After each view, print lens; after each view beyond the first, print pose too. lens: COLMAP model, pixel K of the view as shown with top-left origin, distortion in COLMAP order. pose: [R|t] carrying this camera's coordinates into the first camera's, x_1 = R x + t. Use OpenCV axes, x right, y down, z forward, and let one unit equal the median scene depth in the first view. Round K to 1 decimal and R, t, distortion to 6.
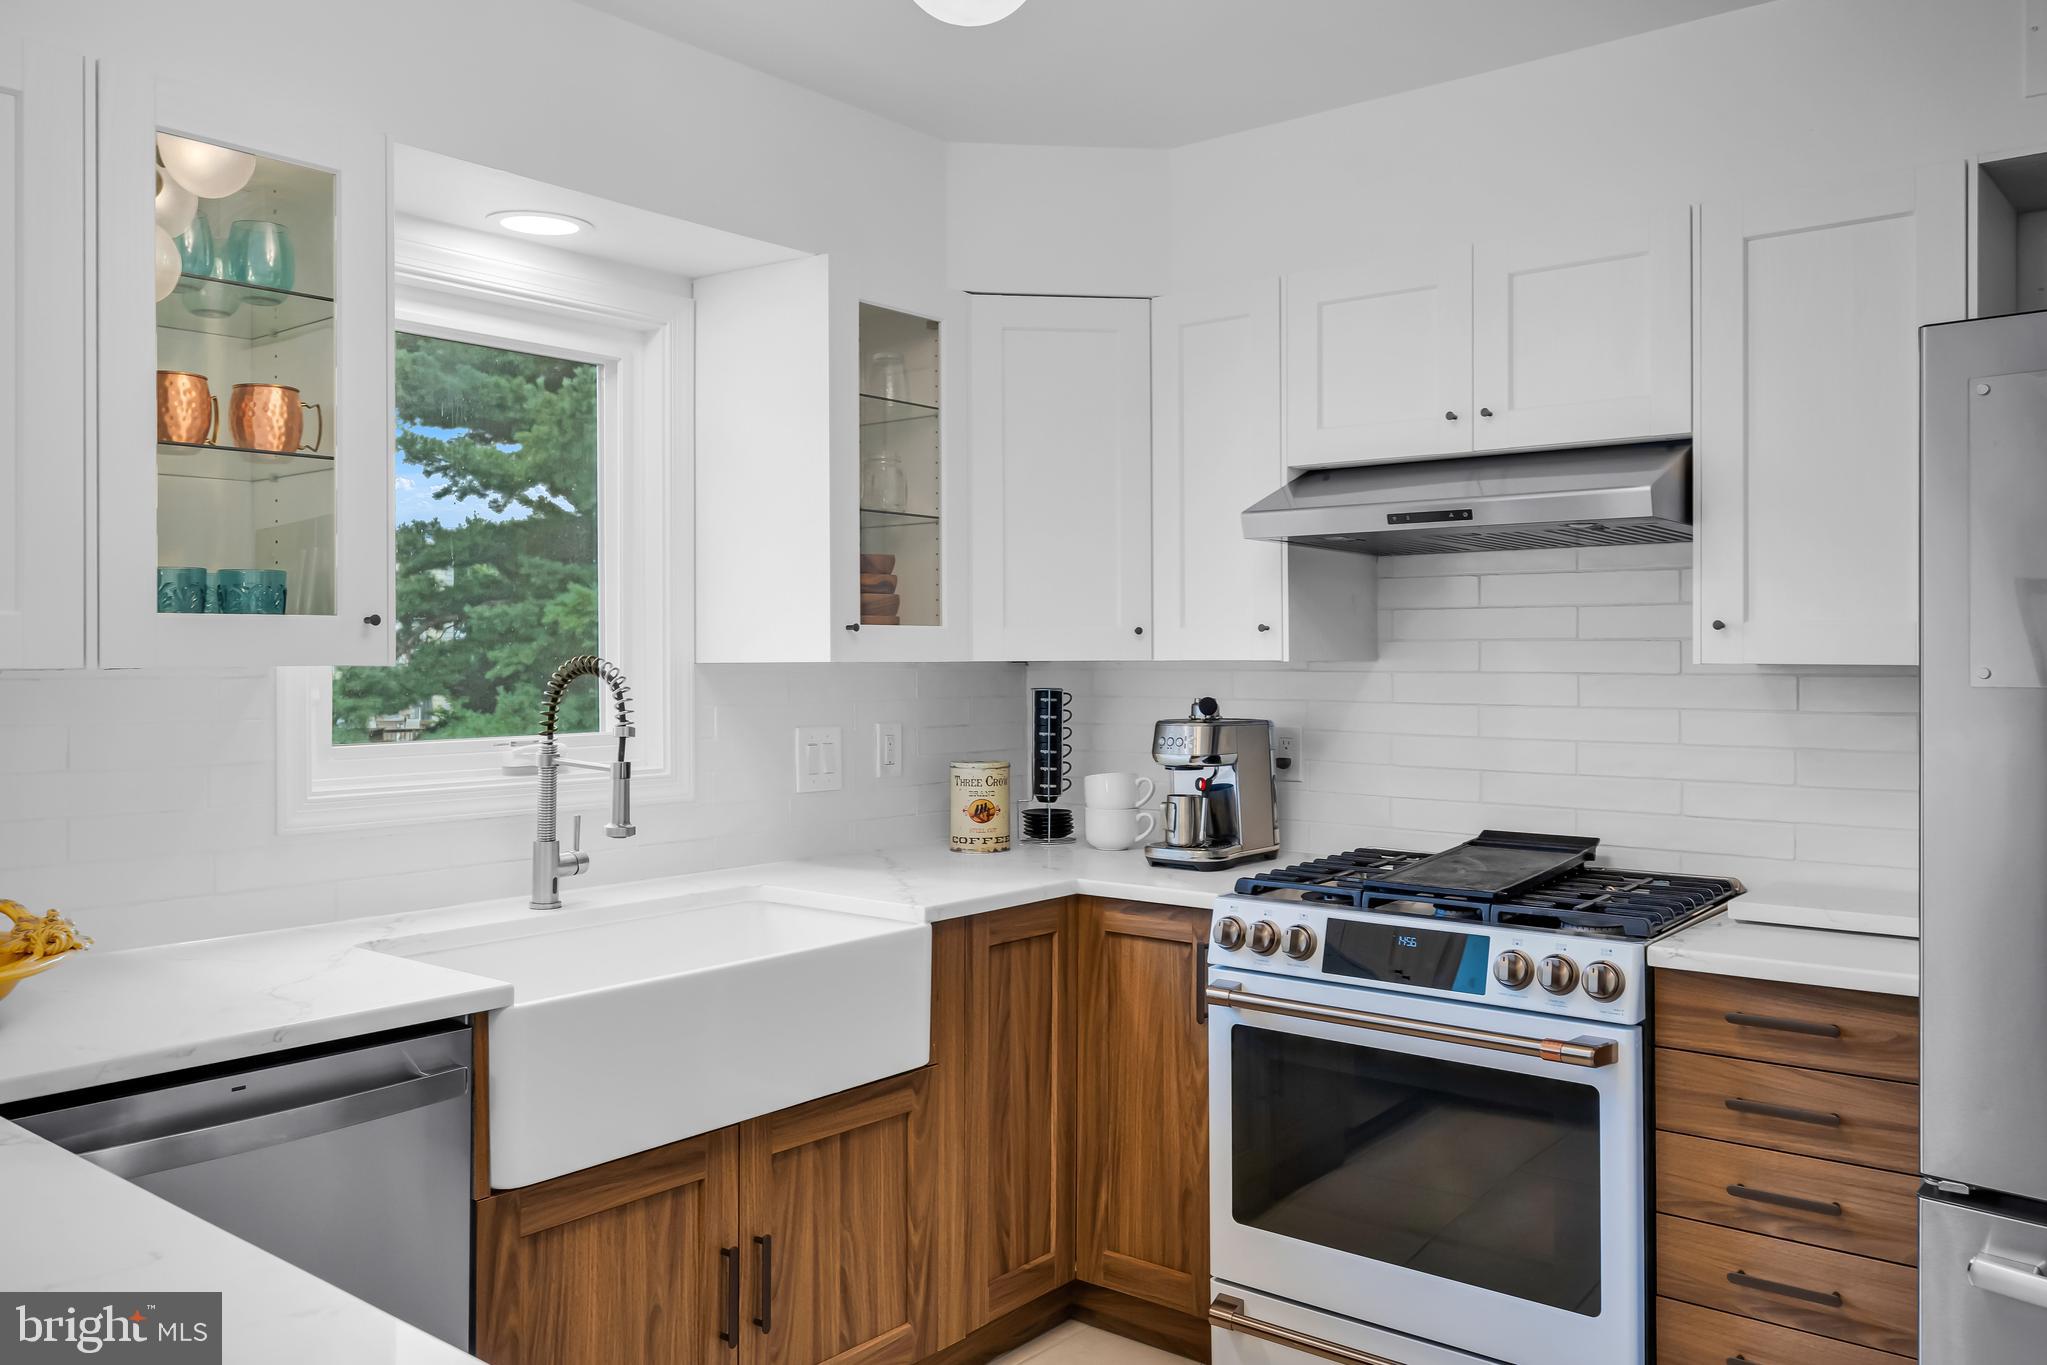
lens RADIAL K [[1574.9, 0, 1013.0], [0, 1574.9, 646.3], [0, 0, 1]] dist [0.003795, -0.002619]
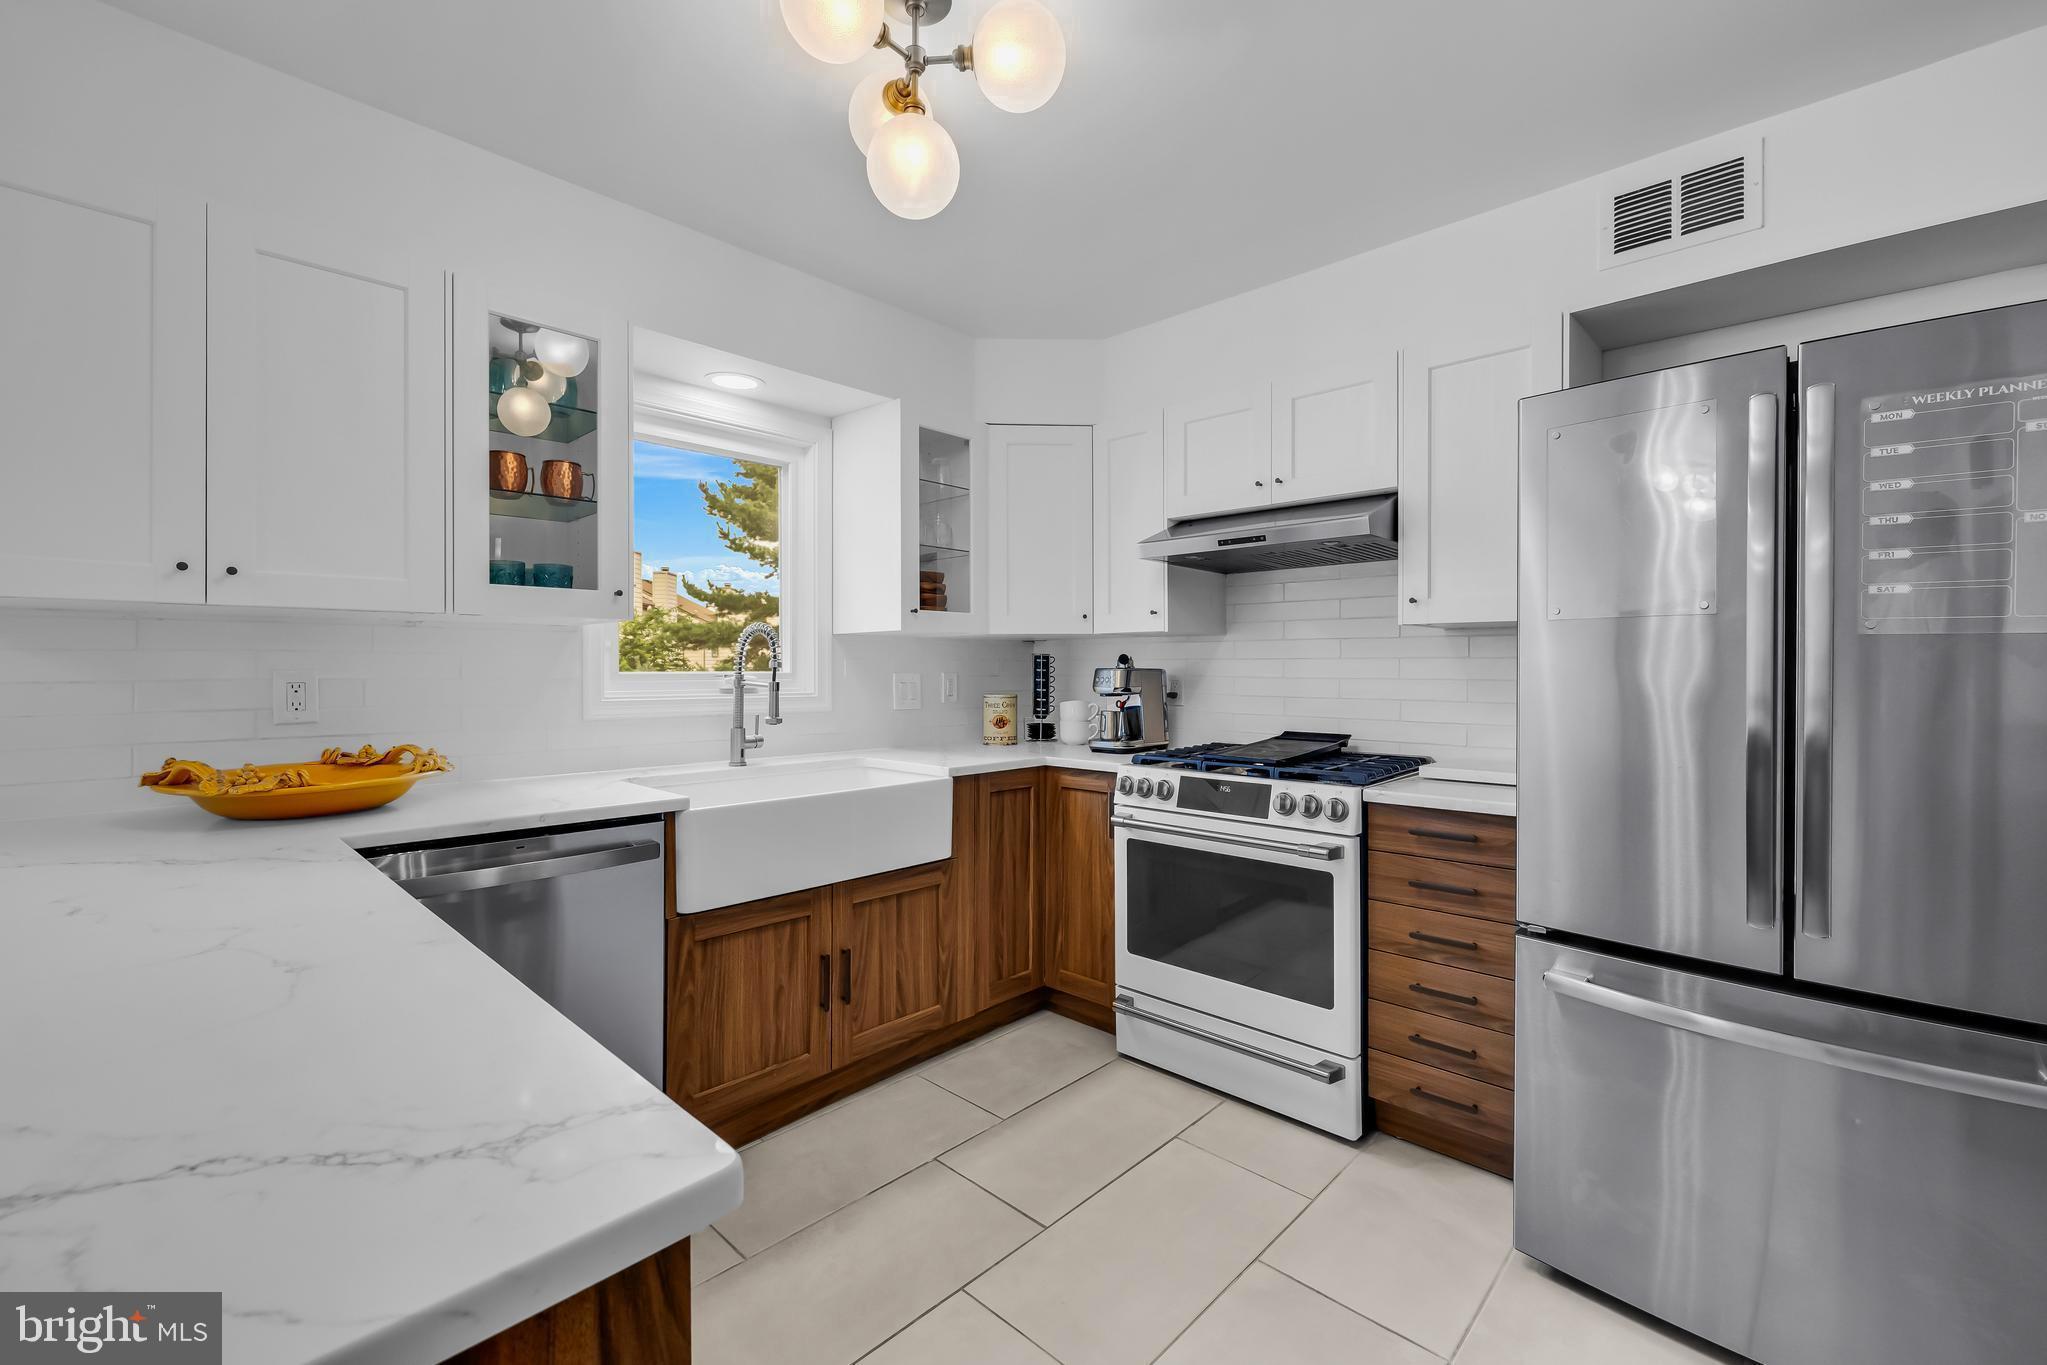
lens RADIAL K [[857.3, 0, 1018.4], [0, 857.3, 666.0], [0, 0, 1]] dist [-0.001680, 0.000410]
pose [[0.997149, 0.001437, -0.075444, 0.092828], [-0.001178, 0.999993, 0.003470, 0.049592], [0.075449, -0.003371, 0.997144, 0.057887]]
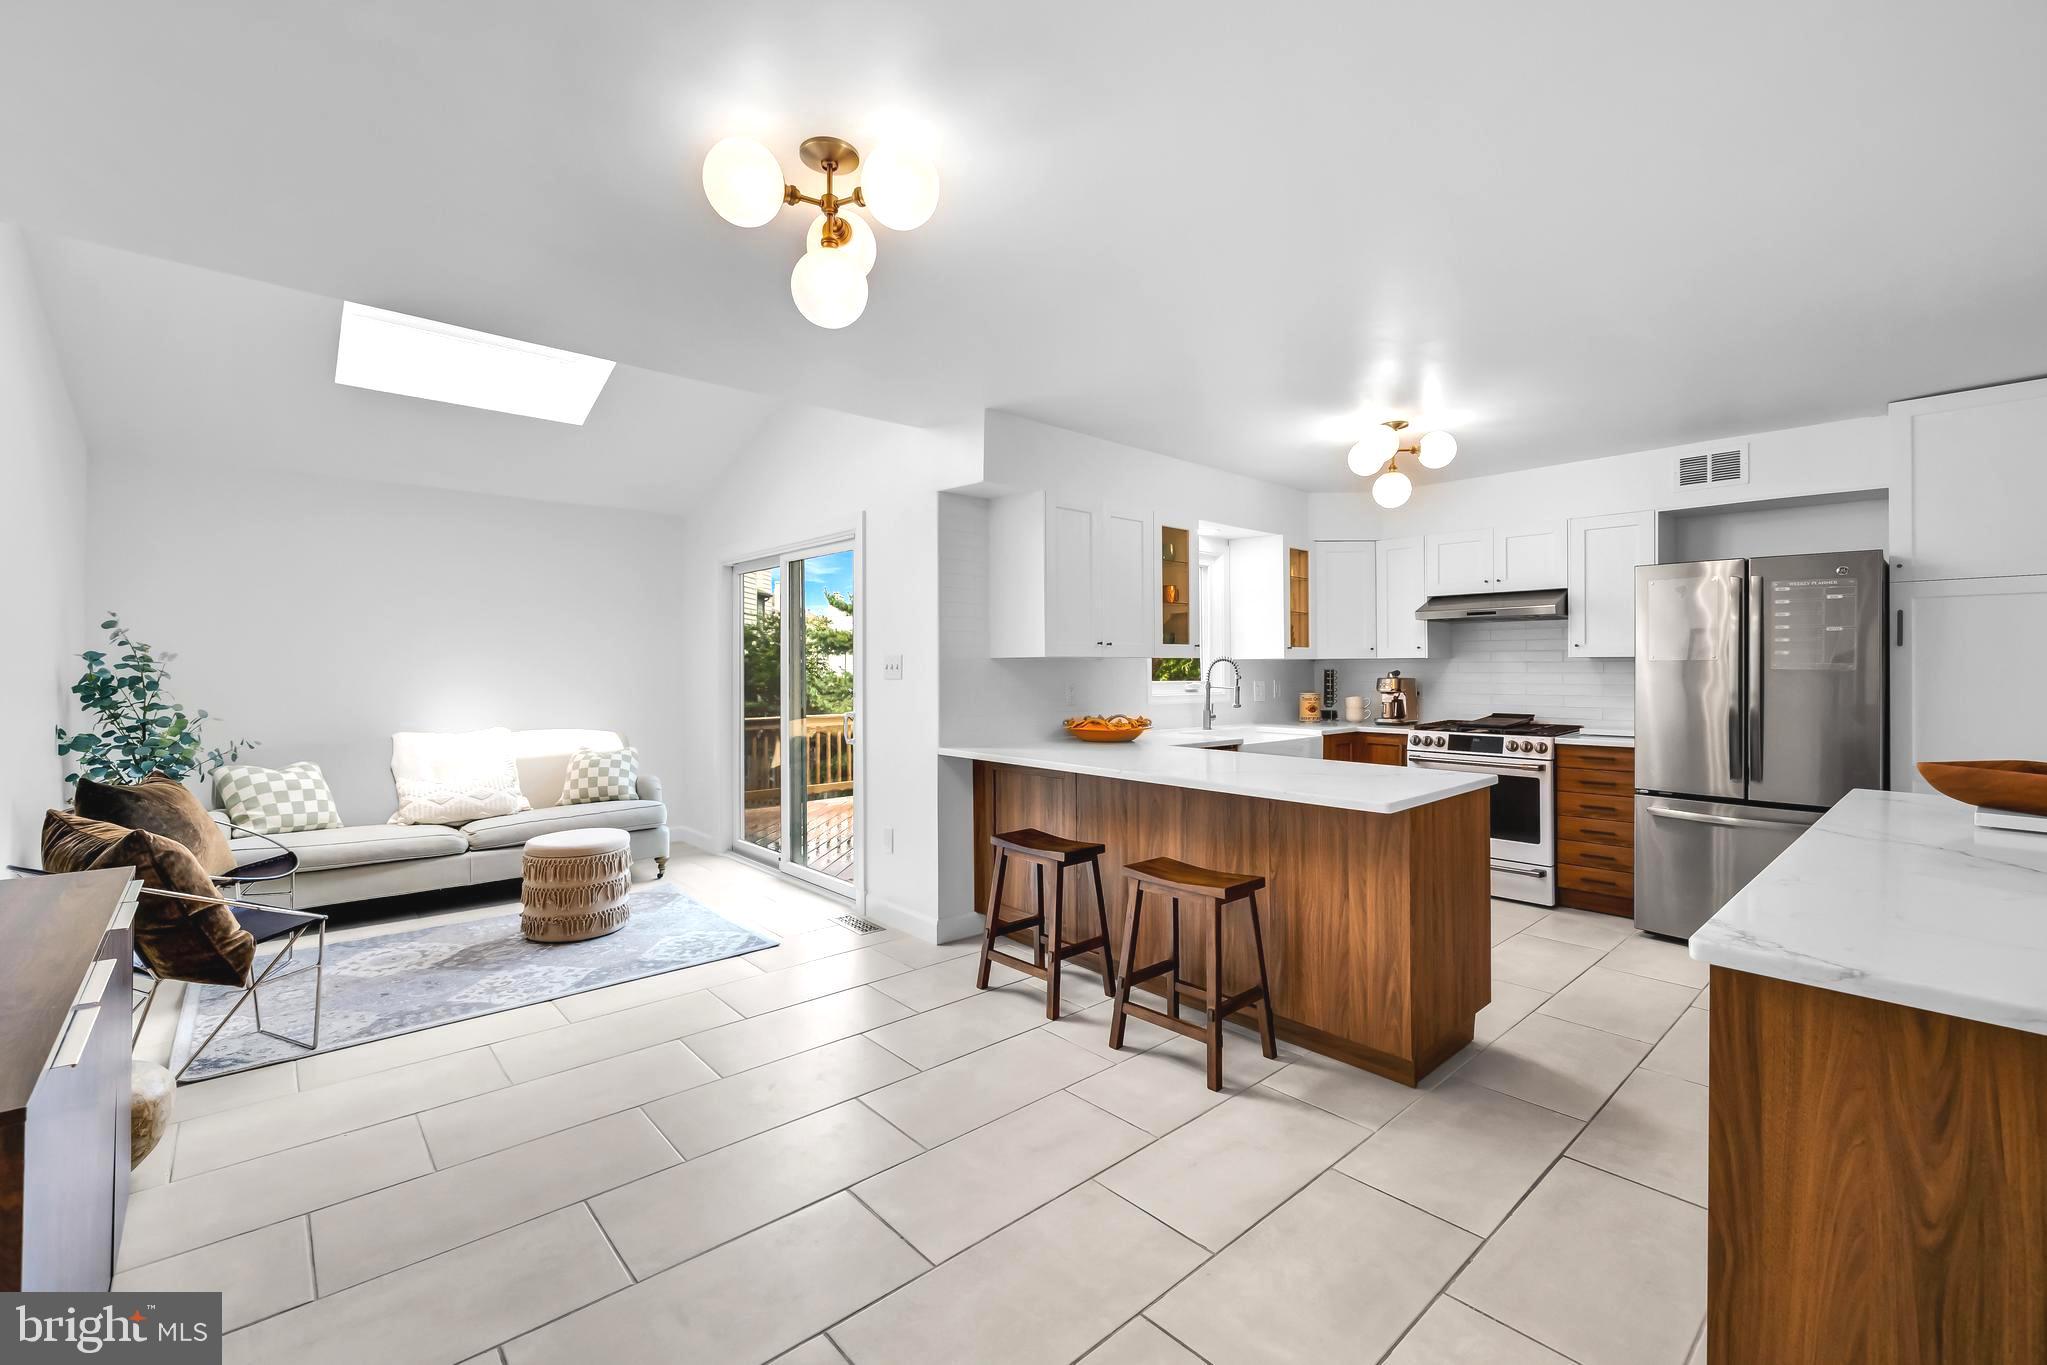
lens RADIAL K [[857.3, 0, 1018.5], [0, 857.3, 664.5], [0, 0, 1]] dist [-0.001680, 0.000410]
pose [[0.988679, -0.001372, -0.150041, -0.421534], [0.001442, 0.999999, 0.000356, 0.022952], [0.150040, -0.000568, 0.988680, -0.912877]]
